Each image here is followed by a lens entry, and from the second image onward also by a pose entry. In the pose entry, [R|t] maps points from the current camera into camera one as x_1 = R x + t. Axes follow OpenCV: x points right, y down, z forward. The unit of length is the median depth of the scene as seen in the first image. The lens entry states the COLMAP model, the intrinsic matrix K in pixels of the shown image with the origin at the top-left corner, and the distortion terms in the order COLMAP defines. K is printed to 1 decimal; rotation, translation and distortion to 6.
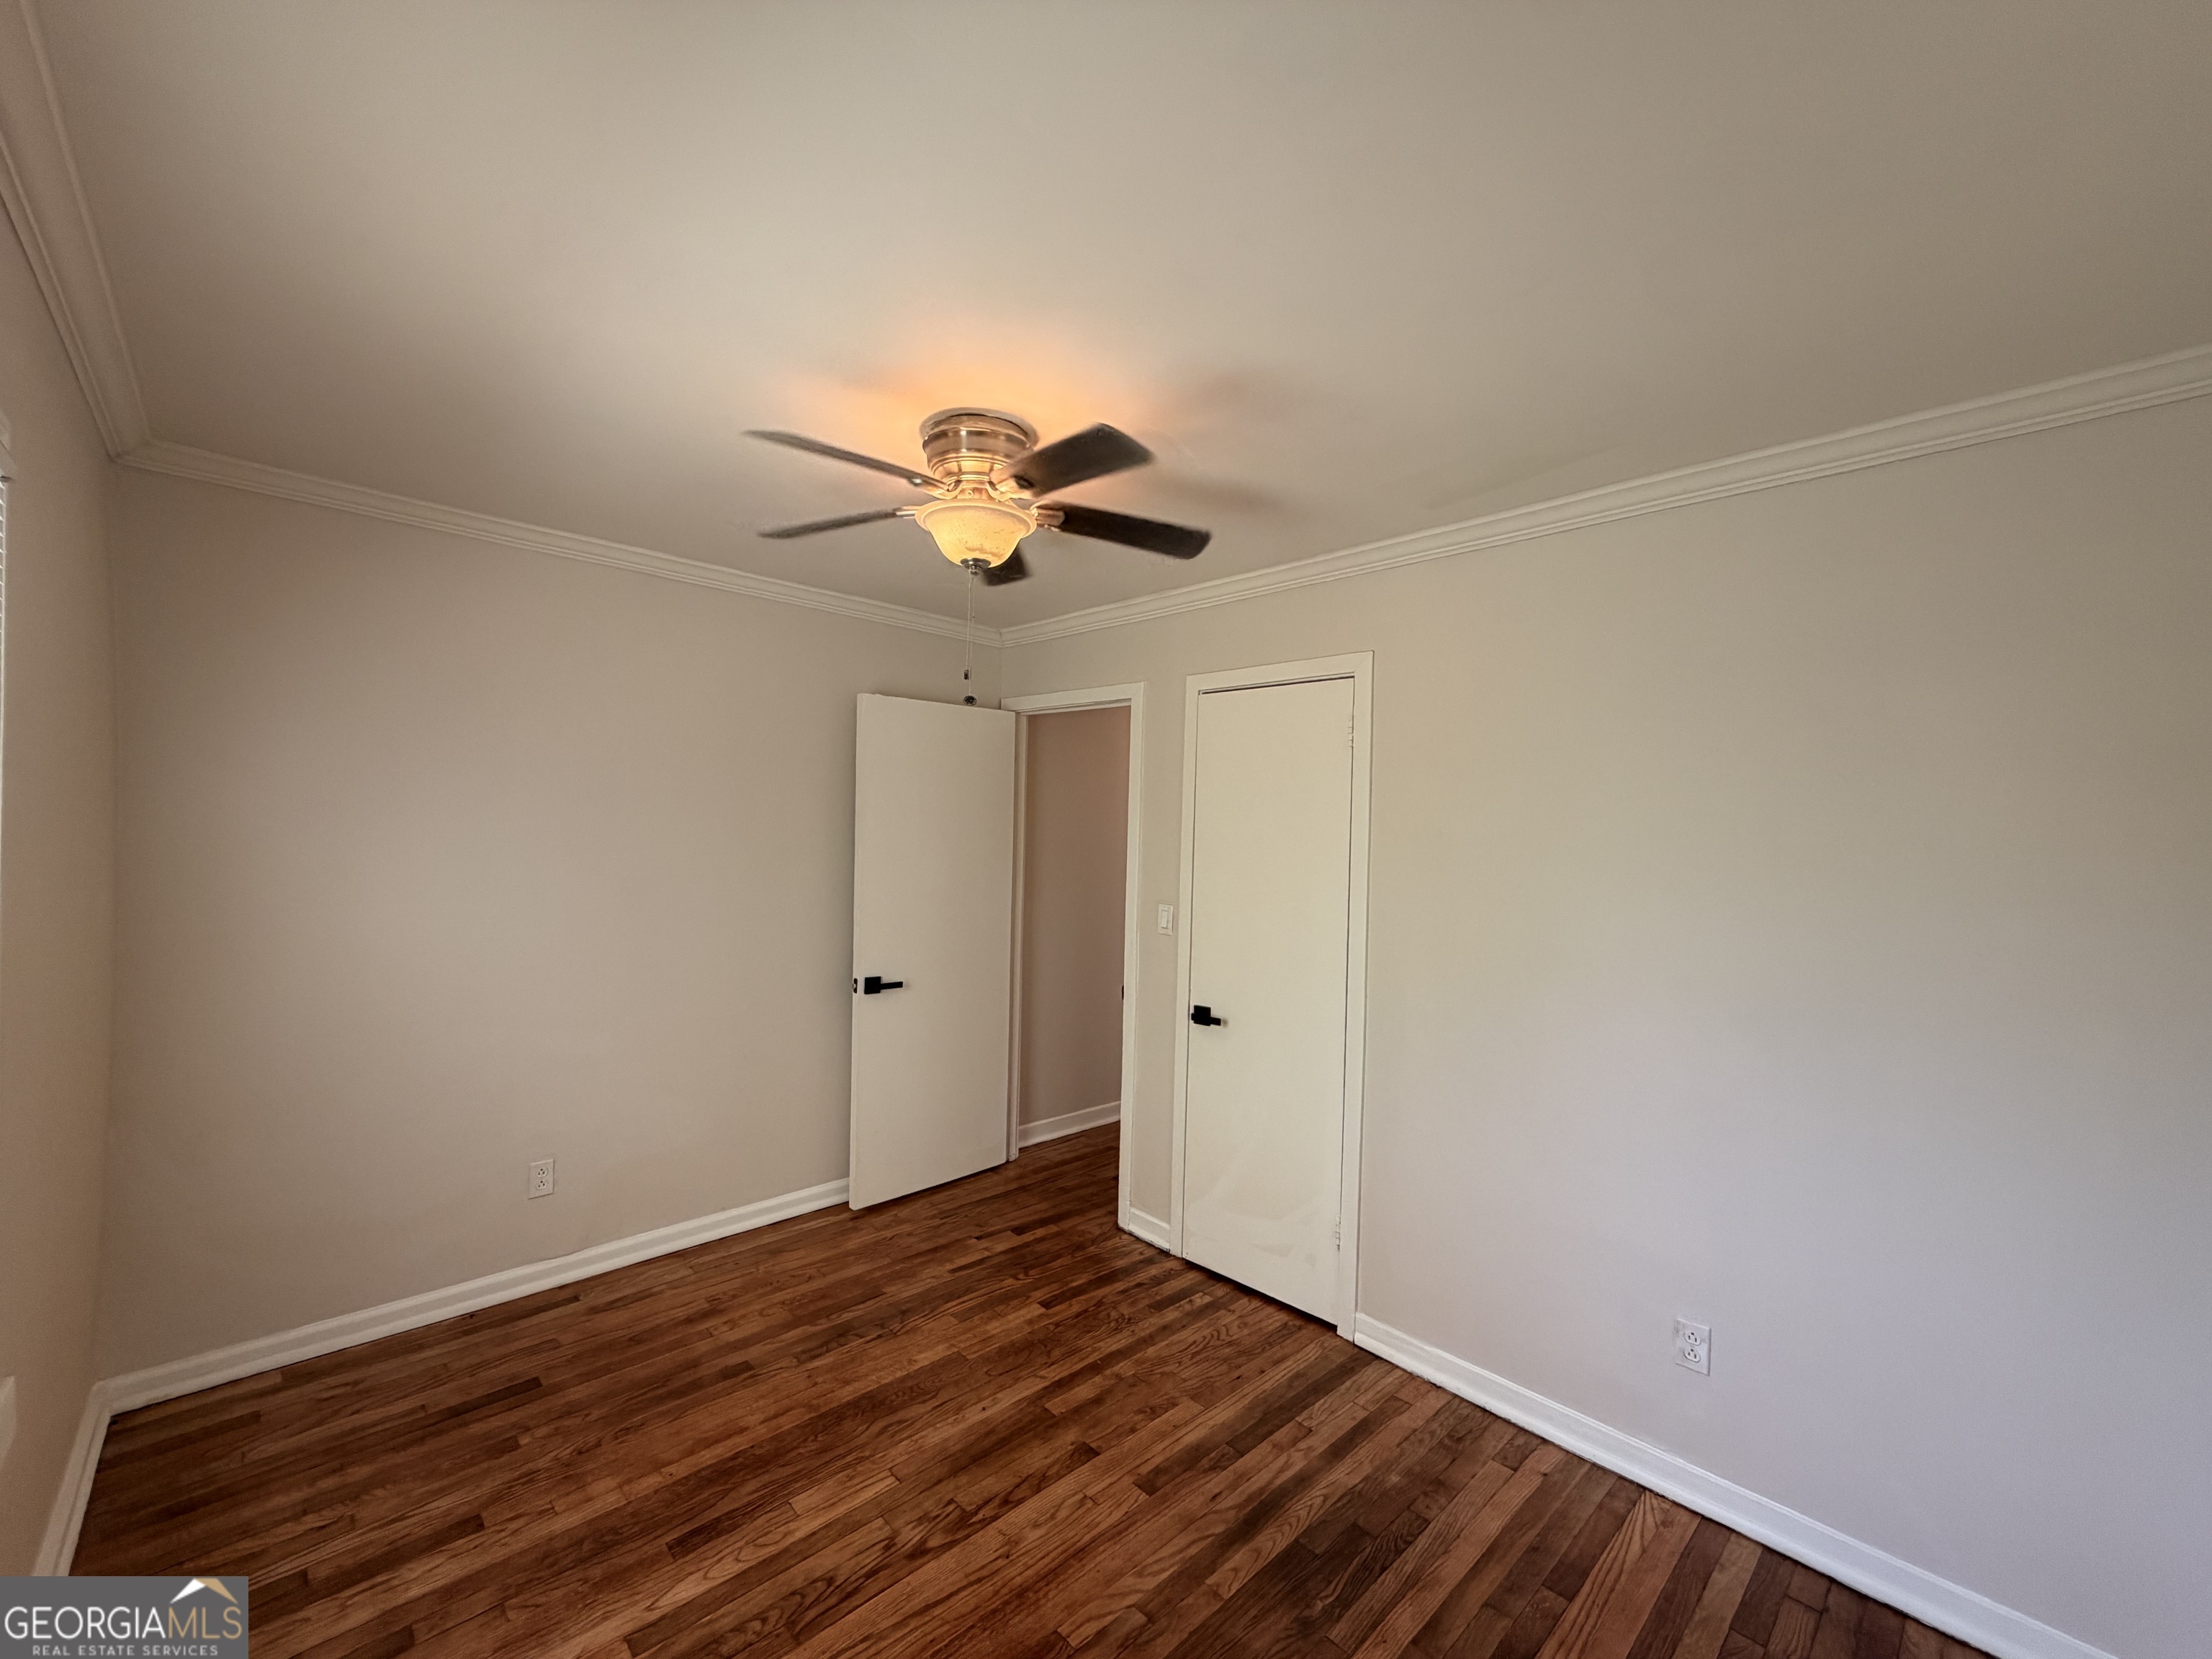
lens RADIAL K [[879.8, 0, 1098.6], [0, 879.8, 830.8], [0, 0, 1]] dist [-0.001591, 0.000216]
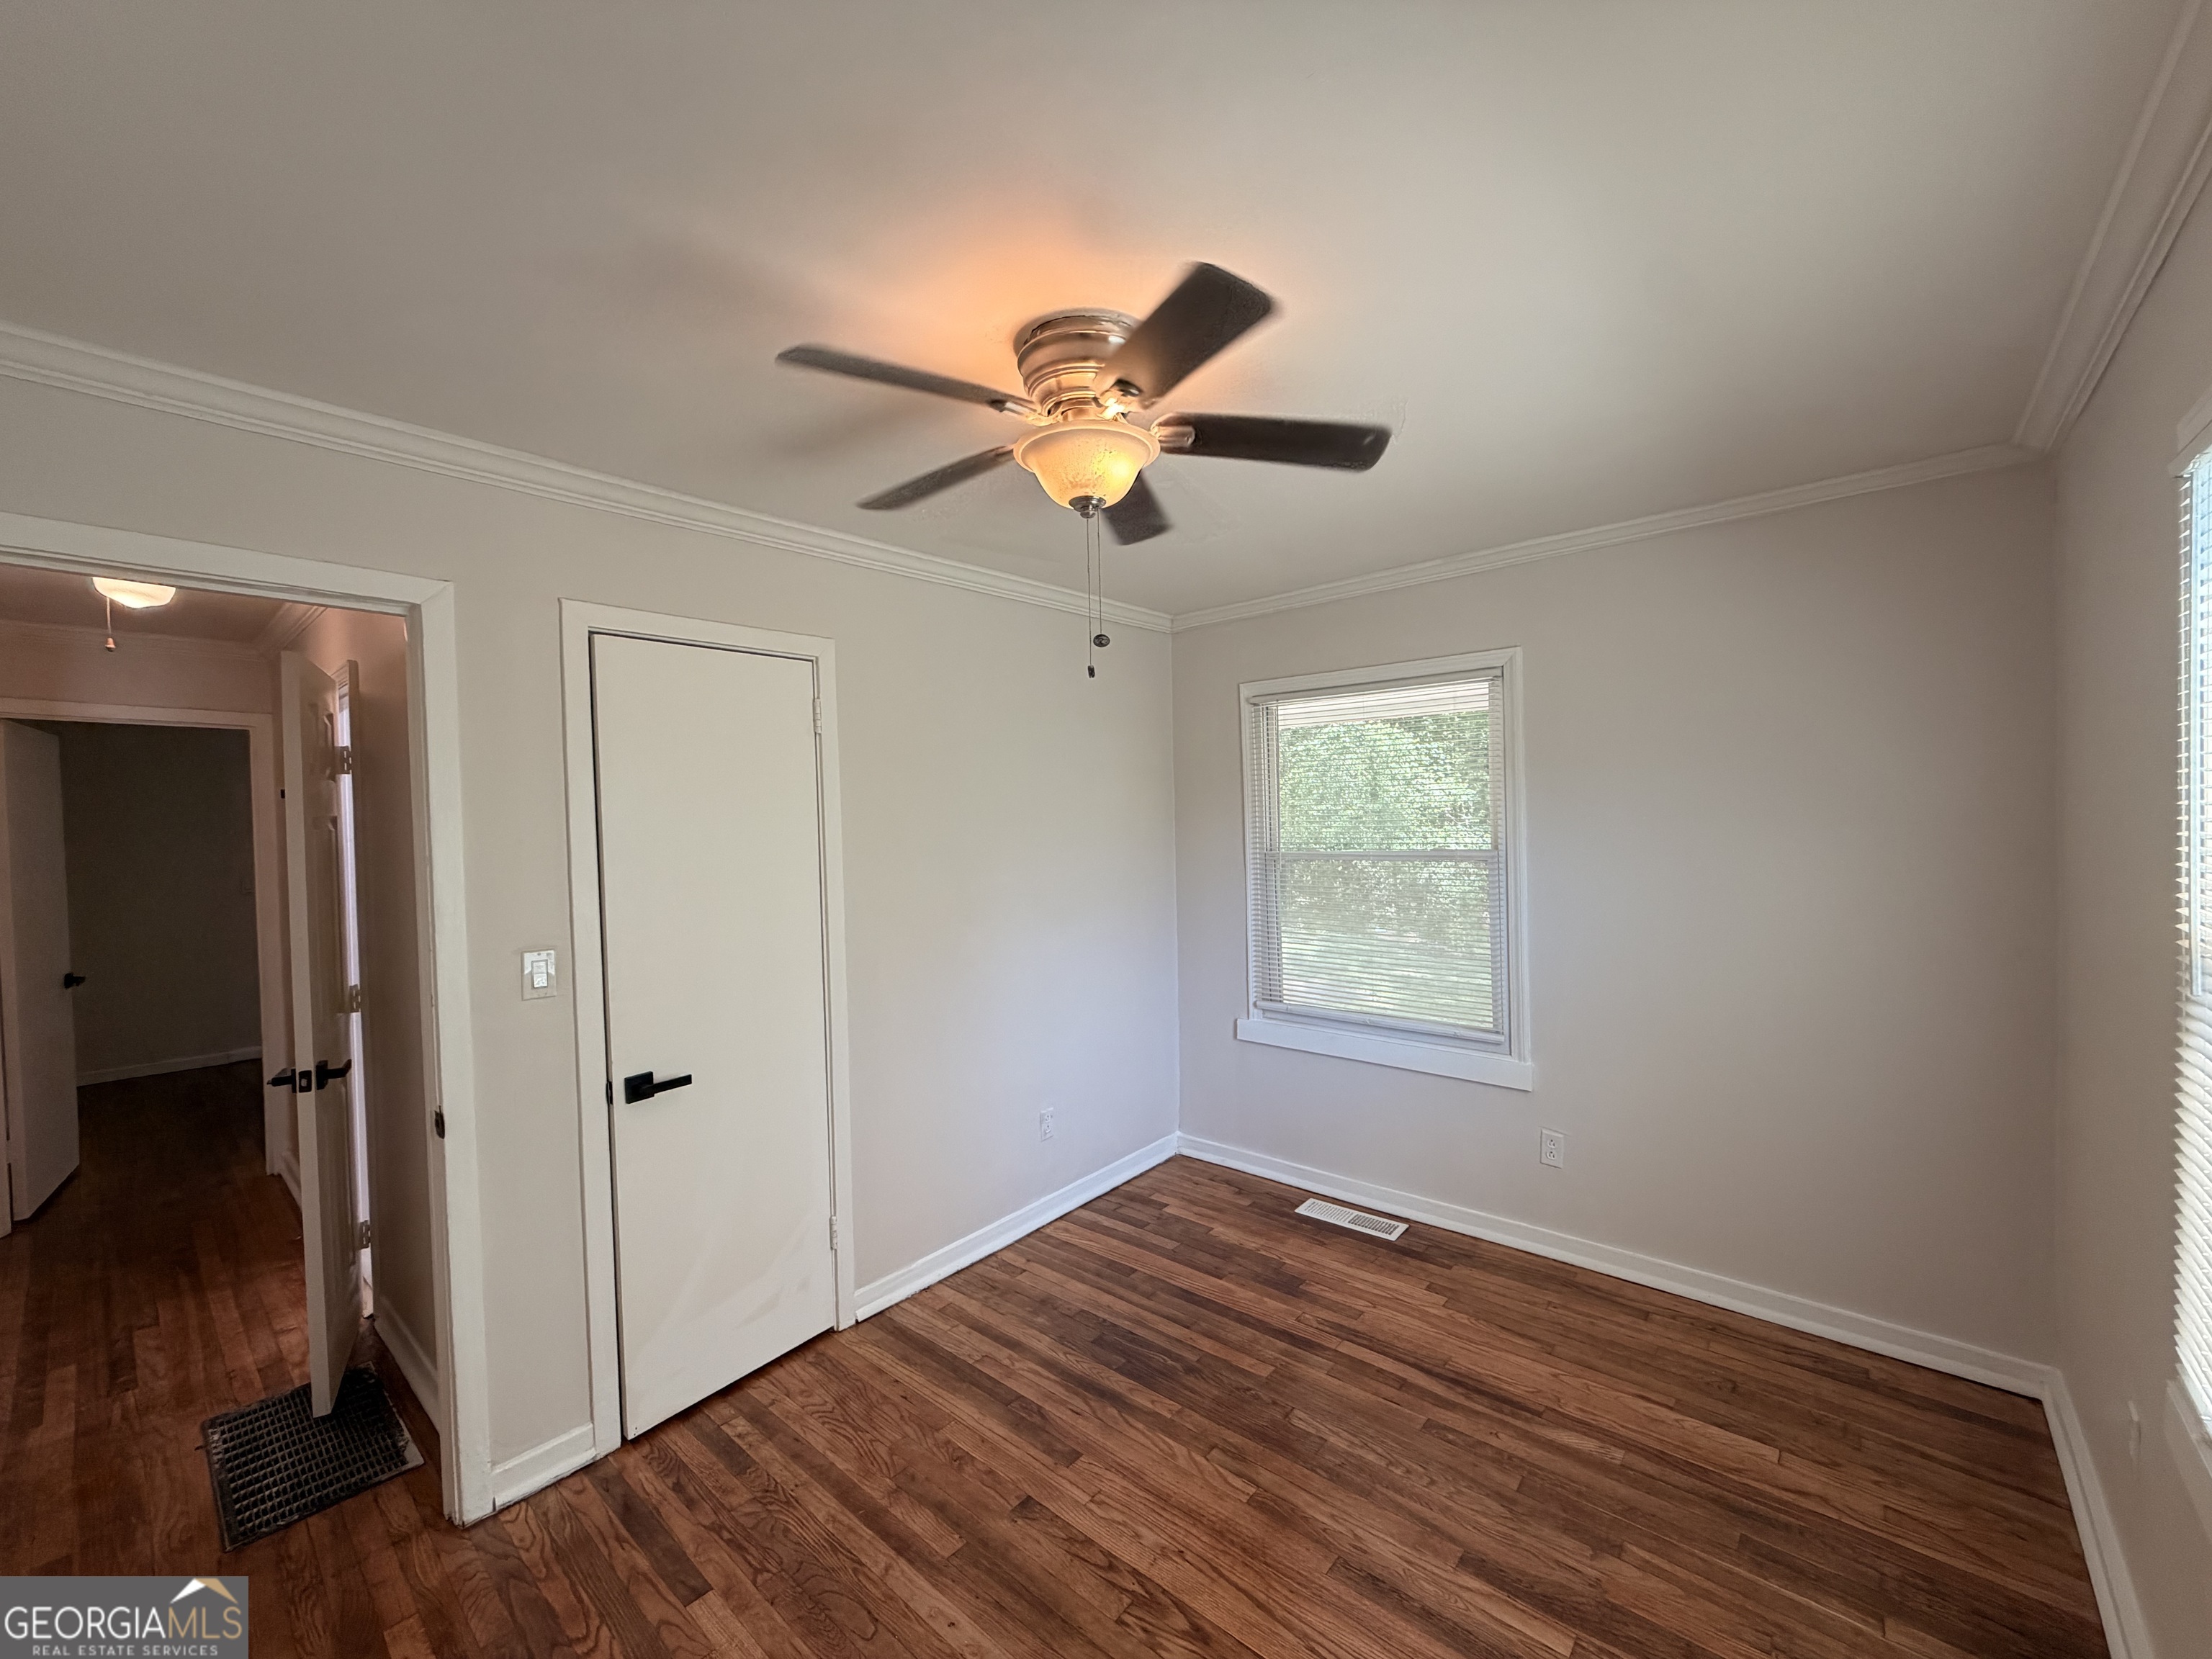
lens RADIAL K [[879.8, 0, 1098.6], [0, 879.8, 830.8], [0, 0, 1]] dist [-0.001591, 0.000216]
pose [[-0.090959, -0.047211, 0.994735, -0.896034], [0.025351, 0.998442, 0.049705, -0.036939], [-0.995532, 0.029739, -0.089621, 0.989940]]
